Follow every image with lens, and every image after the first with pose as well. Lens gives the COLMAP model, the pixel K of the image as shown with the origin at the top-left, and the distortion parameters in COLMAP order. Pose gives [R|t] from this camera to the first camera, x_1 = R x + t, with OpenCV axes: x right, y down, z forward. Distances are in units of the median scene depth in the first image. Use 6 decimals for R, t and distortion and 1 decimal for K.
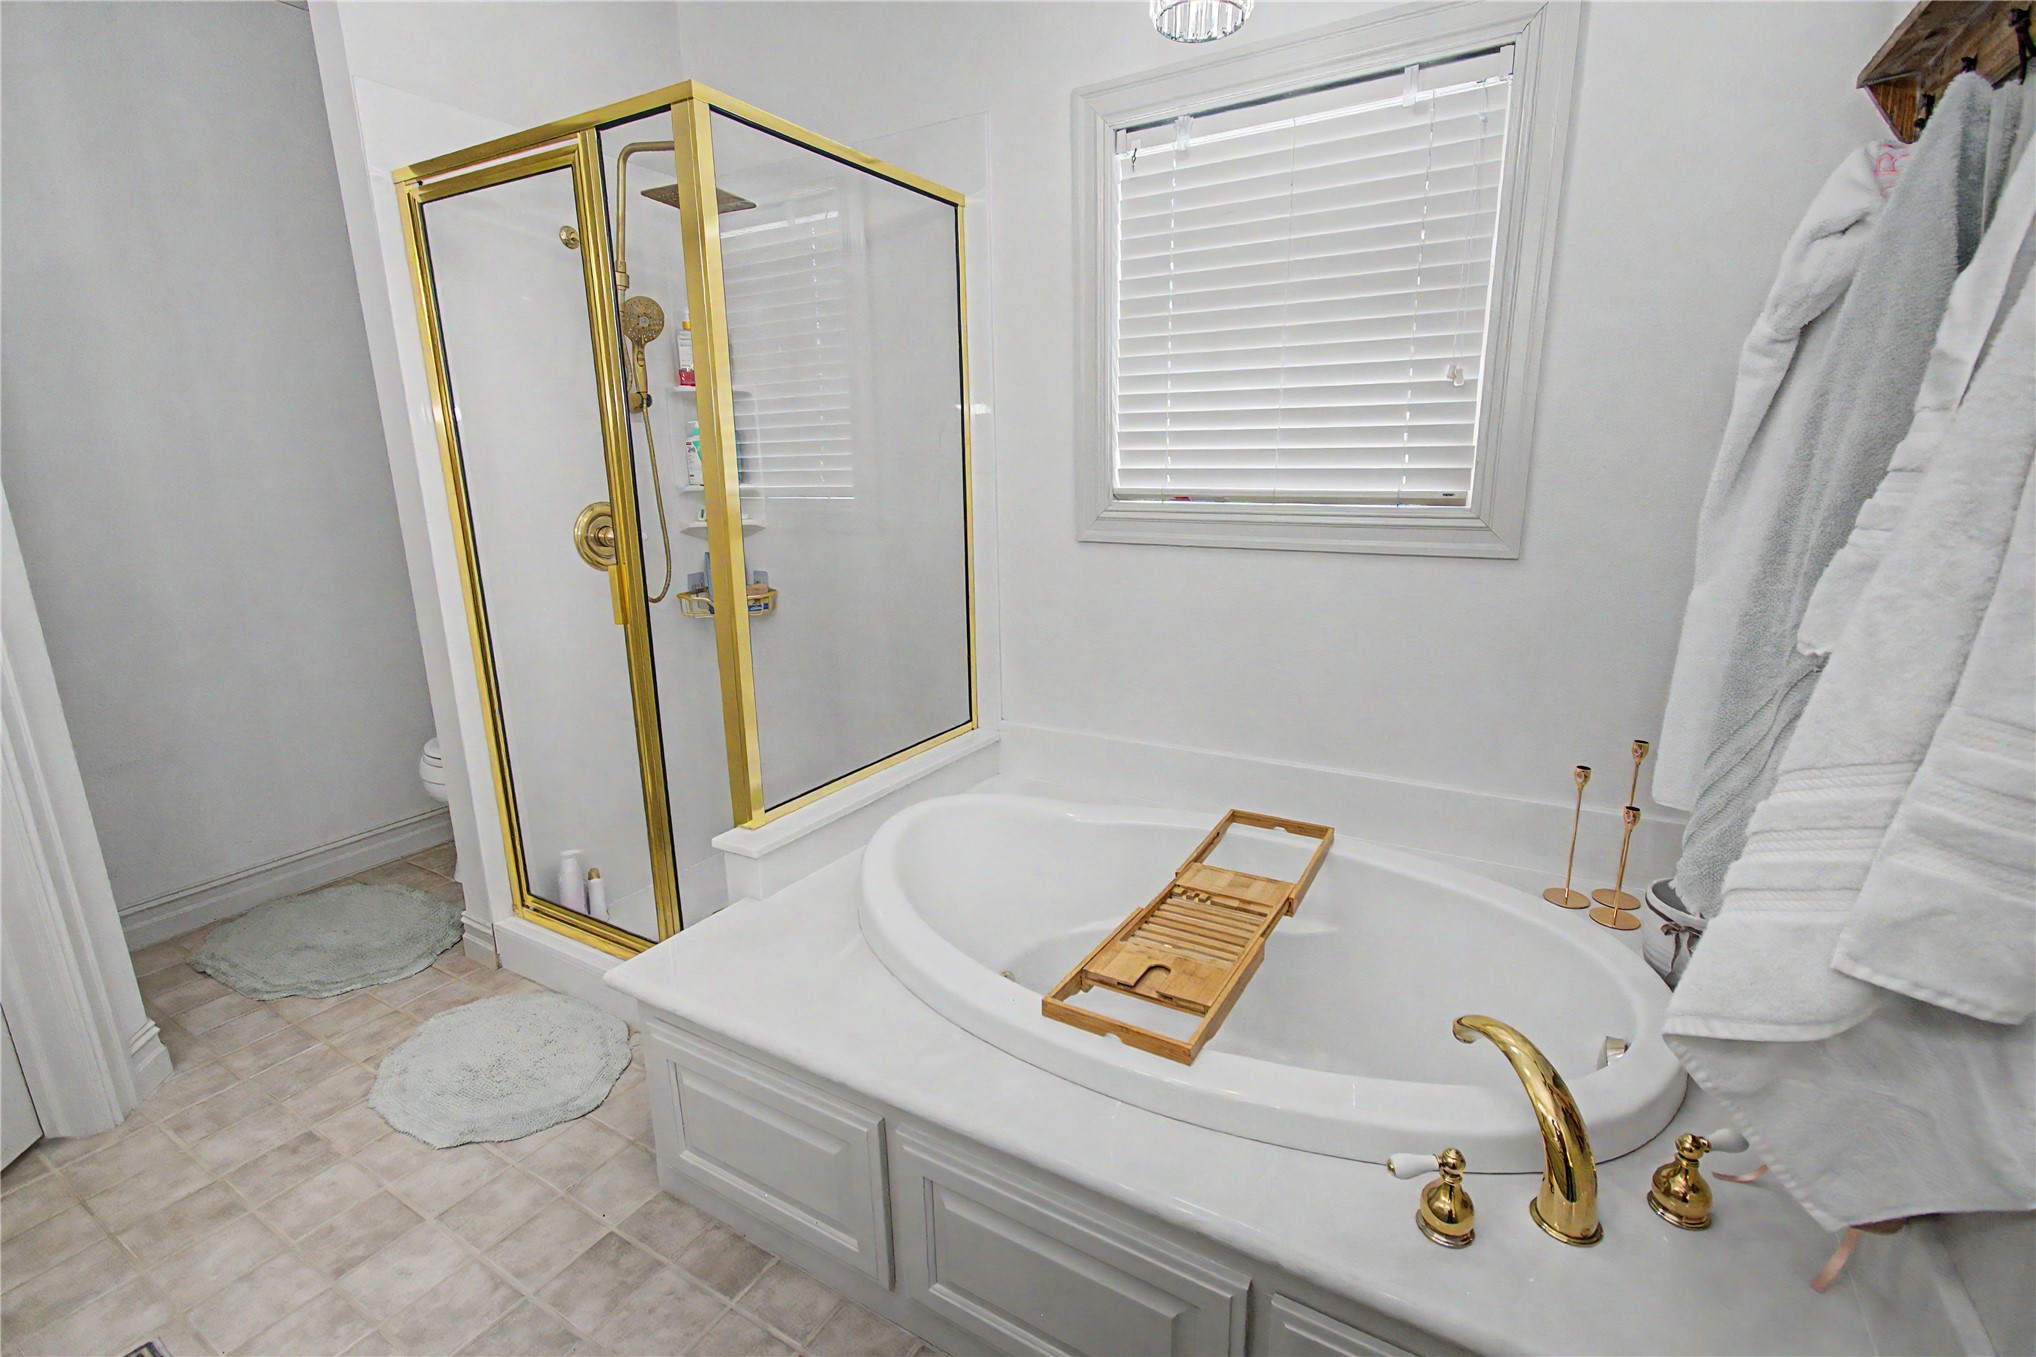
lens RADIAL K [[916.7, 0, 1014.7], [0, 916.7, 688.5], [0, 0, 1]] dist [-0.011721, 0.000063]
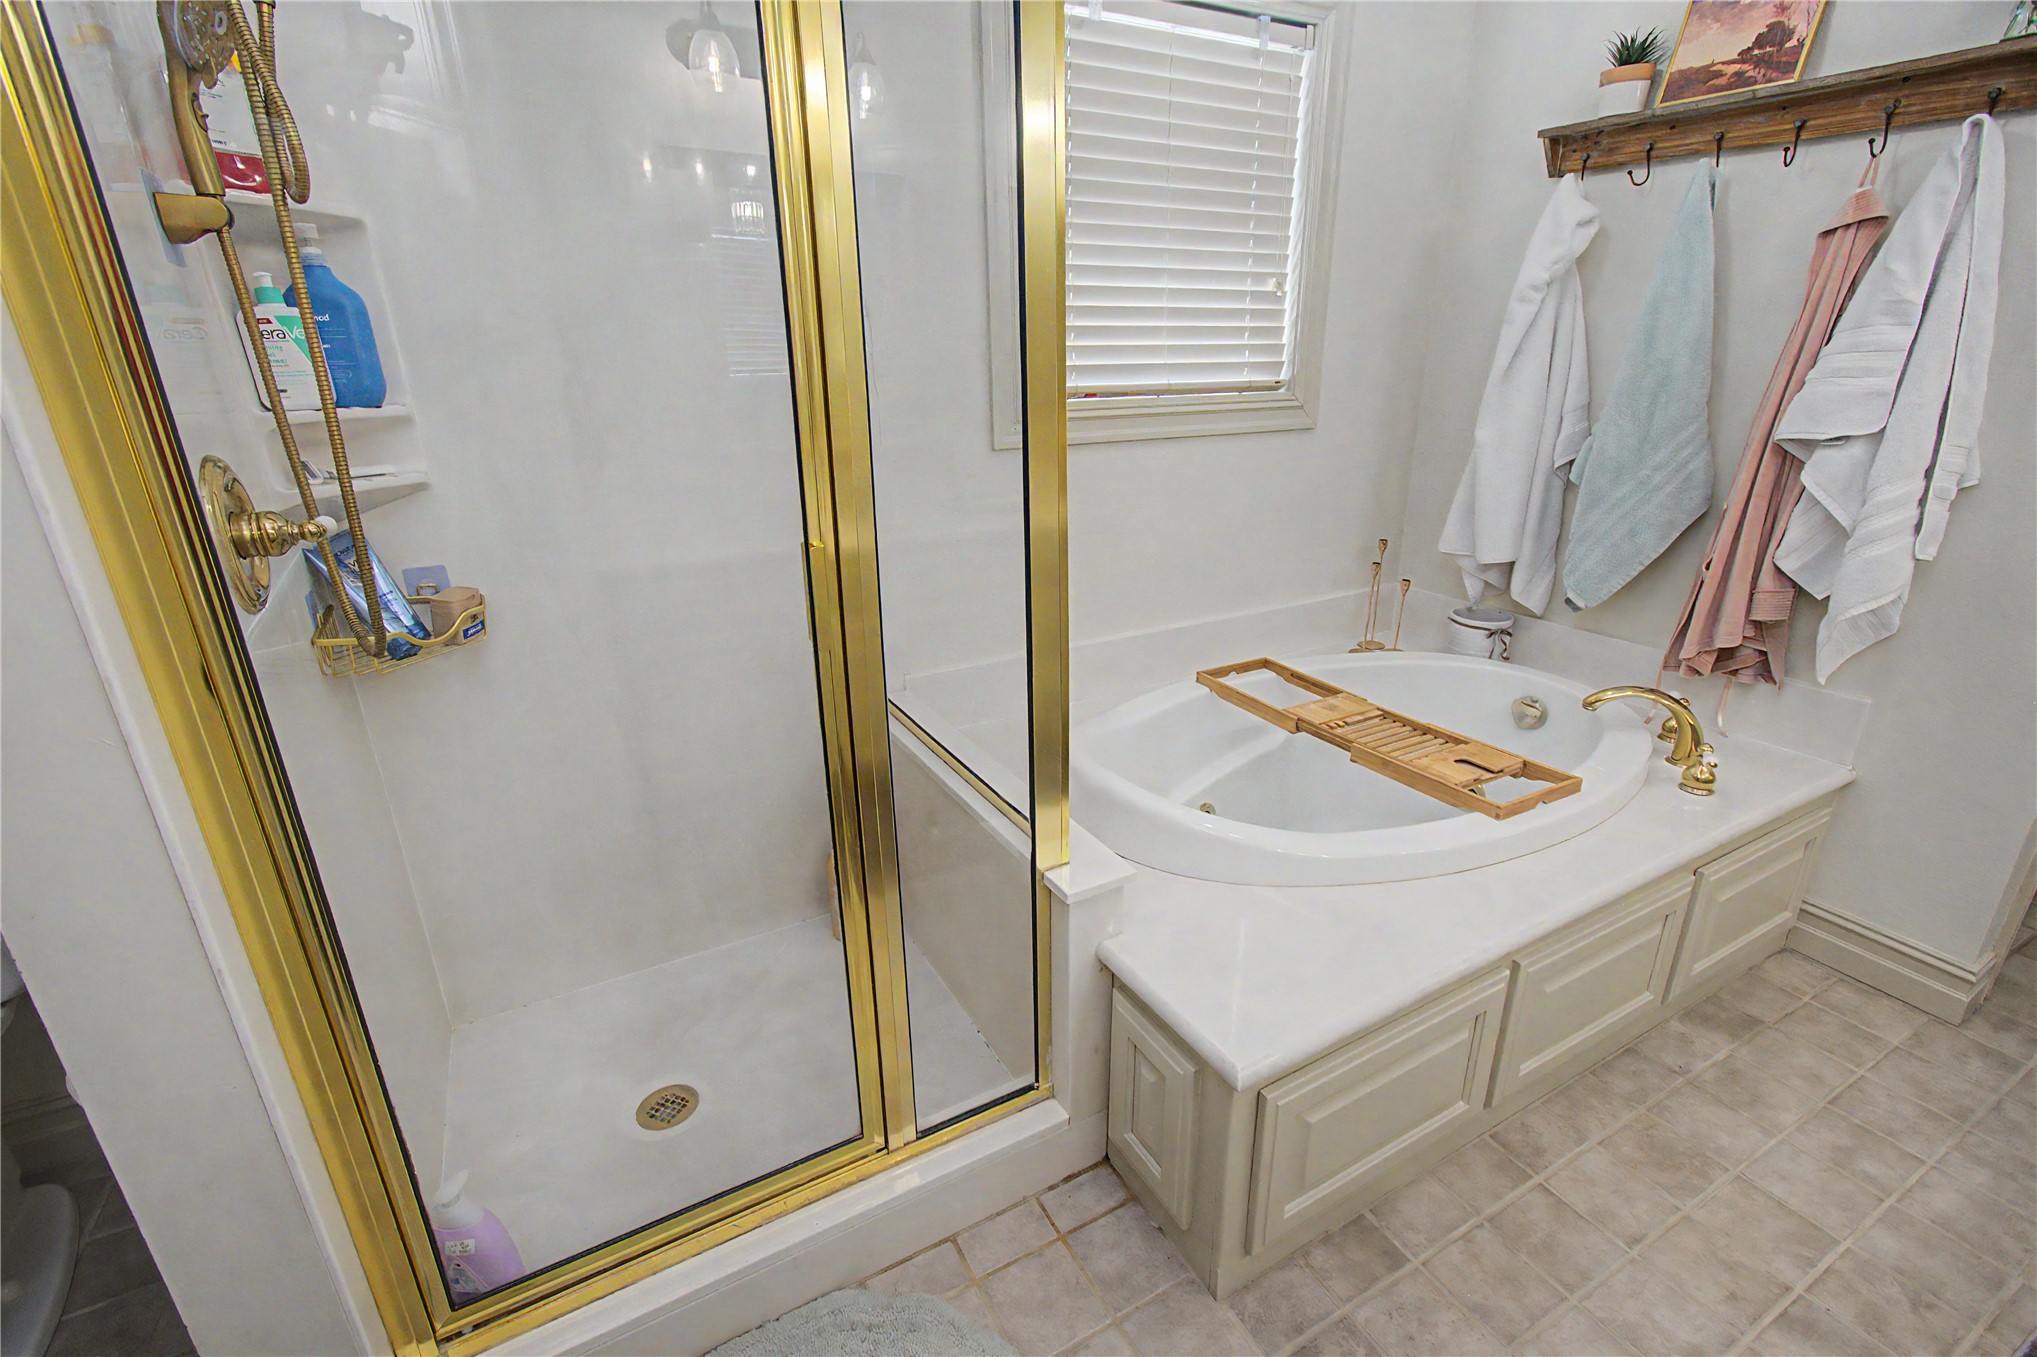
lens RADIAL K [[921.7, 0, 1048.8], [0, 921.7, 680.4], [0, 0, 1]] dist [-0.001543, 0.000413]
pose [[0.499117, -0.287929, 0.817300, -0.900905], [0.214248, 0.954903, 0.205567, -0.150342], [-0.839631, 0.072503, 0.538296, 0.614419]]
